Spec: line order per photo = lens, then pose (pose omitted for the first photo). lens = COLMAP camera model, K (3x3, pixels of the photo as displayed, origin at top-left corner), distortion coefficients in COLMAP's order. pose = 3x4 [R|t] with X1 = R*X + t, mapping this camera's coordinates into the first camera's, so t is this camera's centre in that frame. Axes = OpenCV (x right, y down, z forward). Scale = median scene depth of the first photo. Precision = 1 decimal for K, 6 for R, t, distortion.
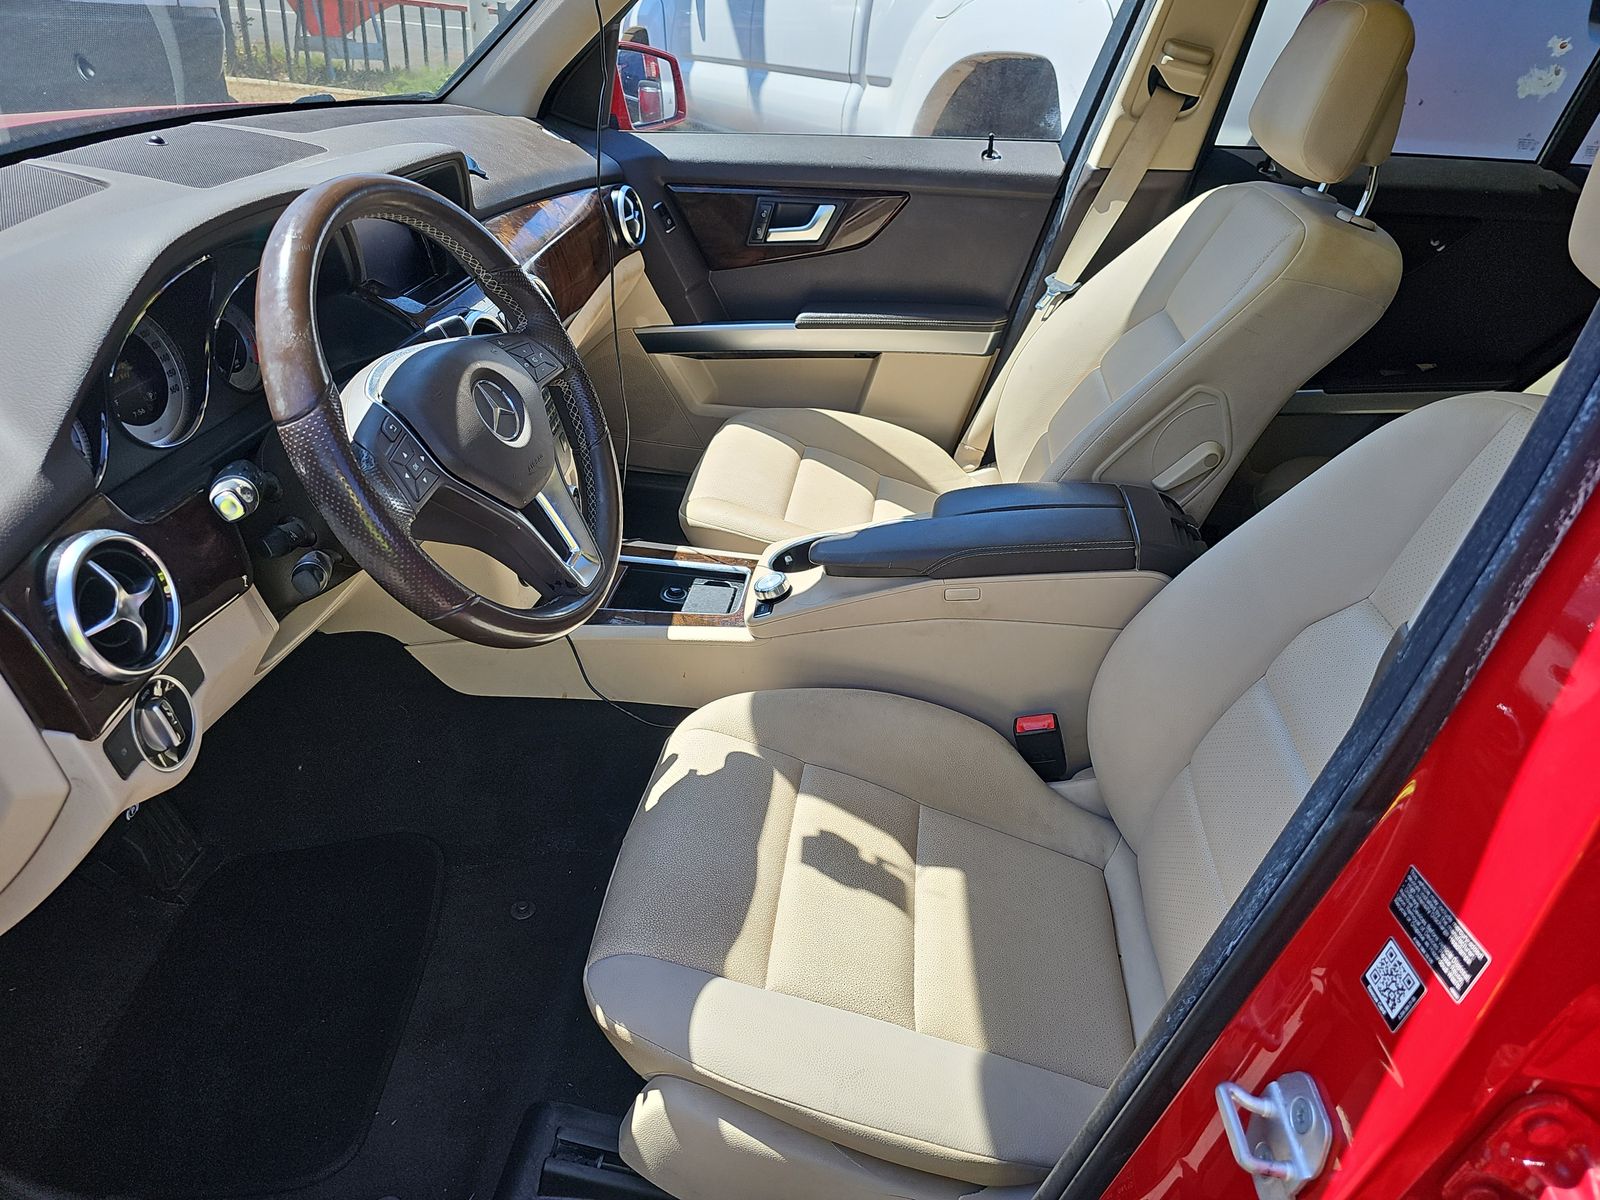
lens RADIAL K [[1048.9, 0, 800.0], [0, 1048.9, 600.0], [0, 0, 1]] dist [0.040480, -0.040474]
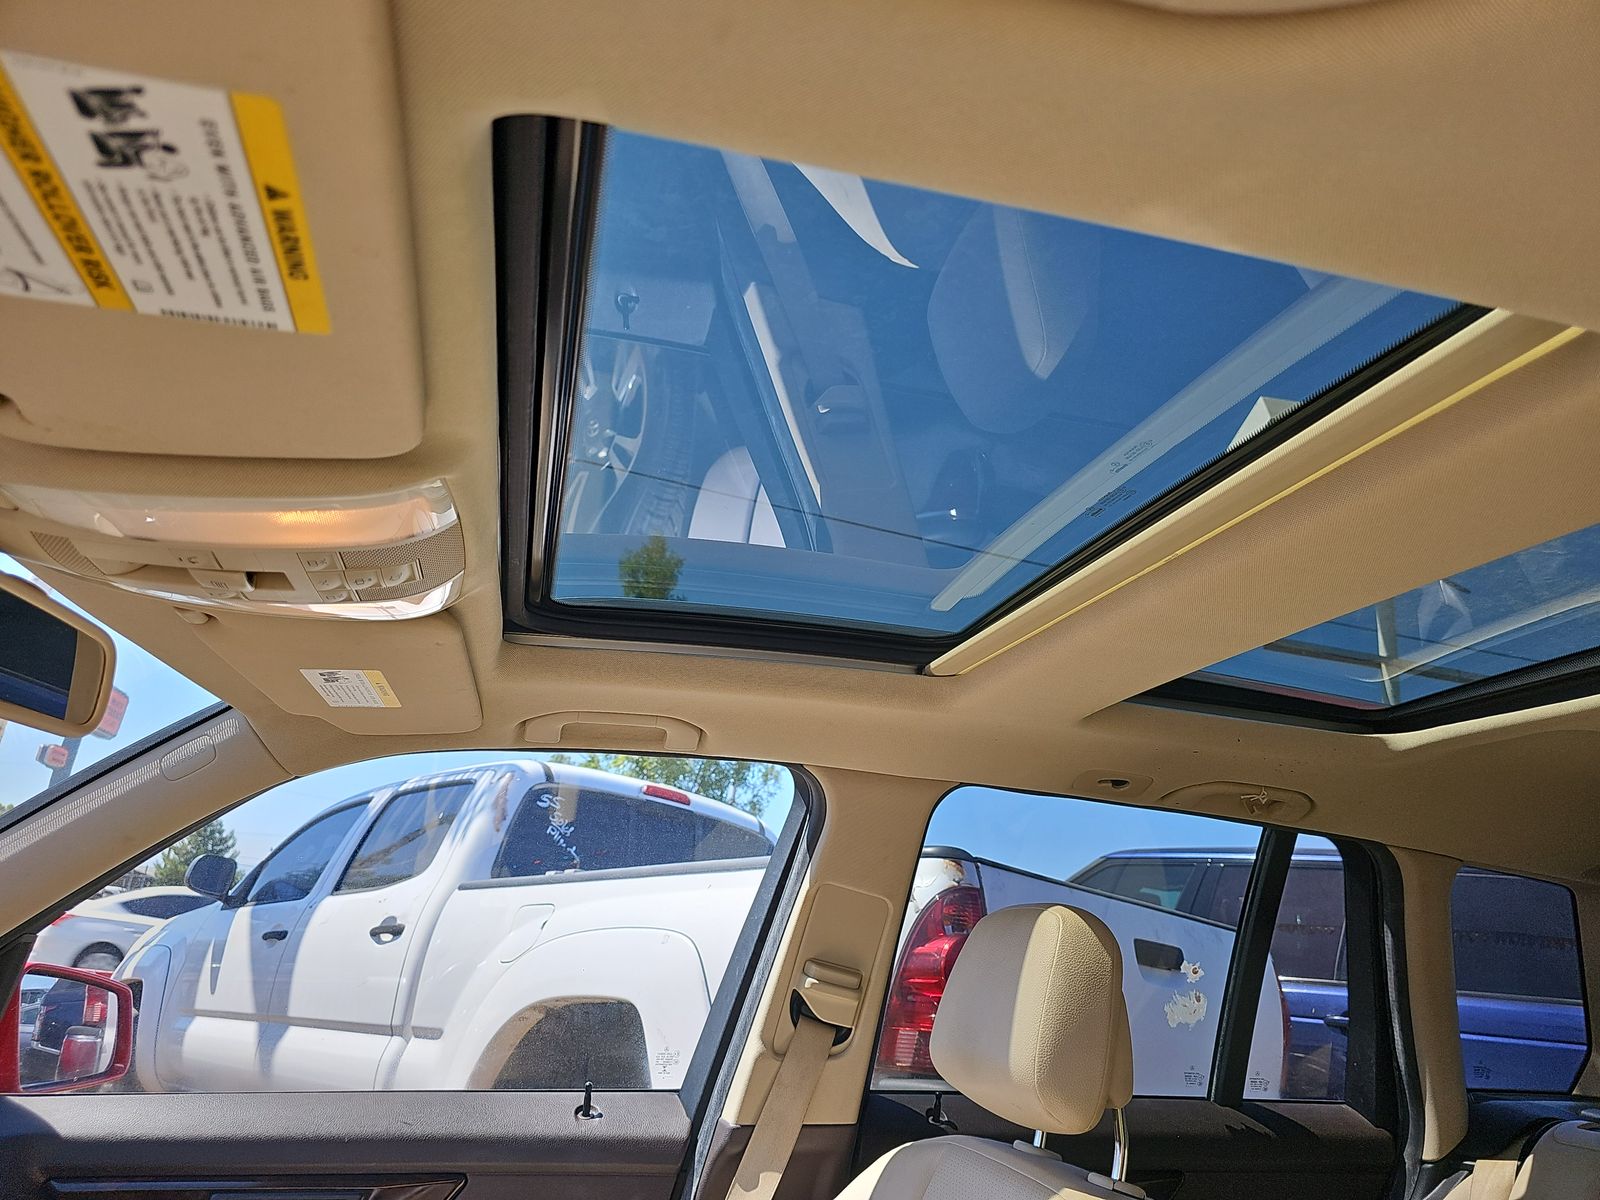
lens RADIAL K [[1048.9, 0, 800.0], [0, 1048.9, 600.0], [0, 0, 1]] dist [0.040480, -0.040474]
pose [[0.927165, 0.132551, 0.350421, 0.017282], [0.177110, 0.669145, -0.721718, -0.113291], [-0.330147, 0.731215, 0.596932, 0.275853]]
